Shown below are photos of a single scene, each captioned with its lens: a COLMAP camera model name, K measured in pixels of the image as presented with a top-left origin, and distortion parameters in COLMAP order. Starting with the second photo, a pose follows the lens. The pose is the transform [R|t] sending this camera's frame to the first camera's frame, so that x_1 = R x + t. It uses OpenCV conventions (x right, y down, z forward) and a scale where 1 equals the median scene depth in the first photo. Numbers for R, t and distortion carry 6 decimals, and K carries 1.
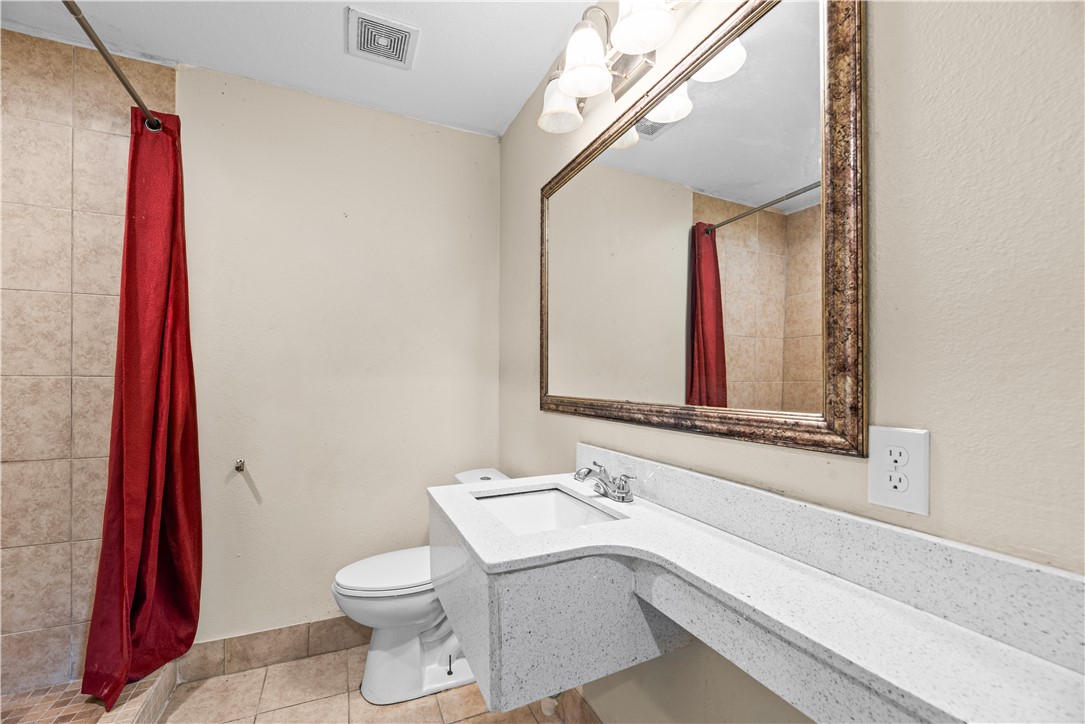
lens RADIAL K [[448.8, 0, 542.0], [0, 448.8, 371.2], [0, 0, 1]] dist [0.001662, -0.000202]
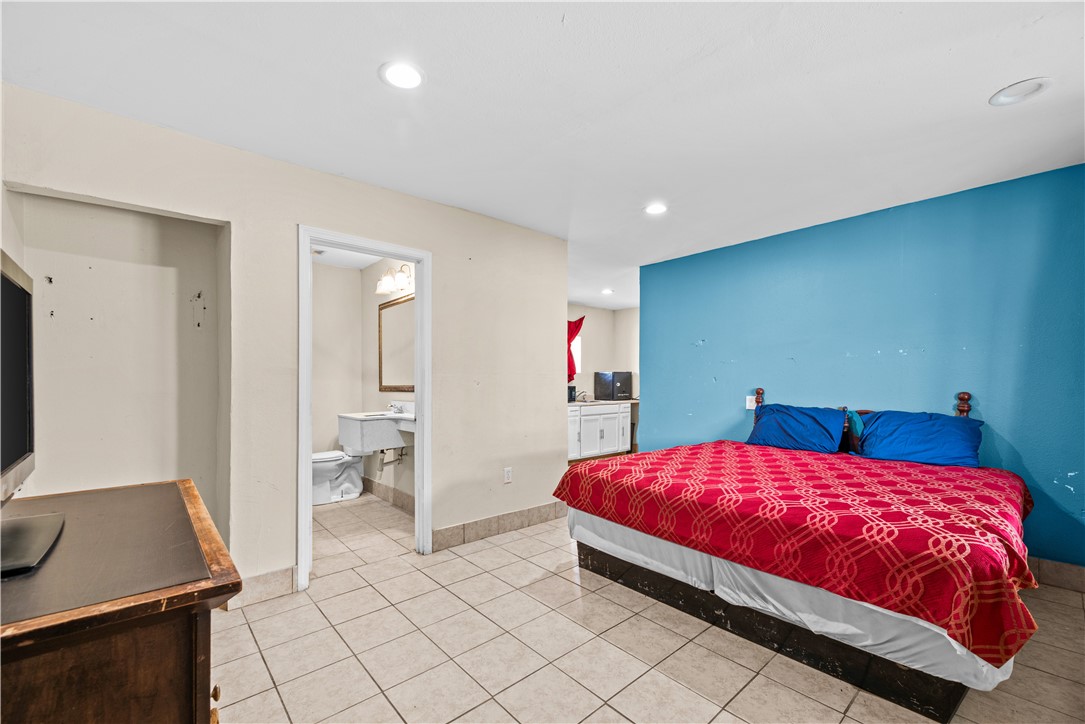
lens RADIAL K [[448.8, 0, 541.3], [0, 448.8, 373.1], [0, 0, 1]] dist [0.001662, -0.000202]
pose [[0.959617, -0.011079, 0.281091, 0.167695], [0.008367, 0.999906, 0.010848, -0.040128], [-0.281185, -0.008058, 0.959620, -1.767767]]
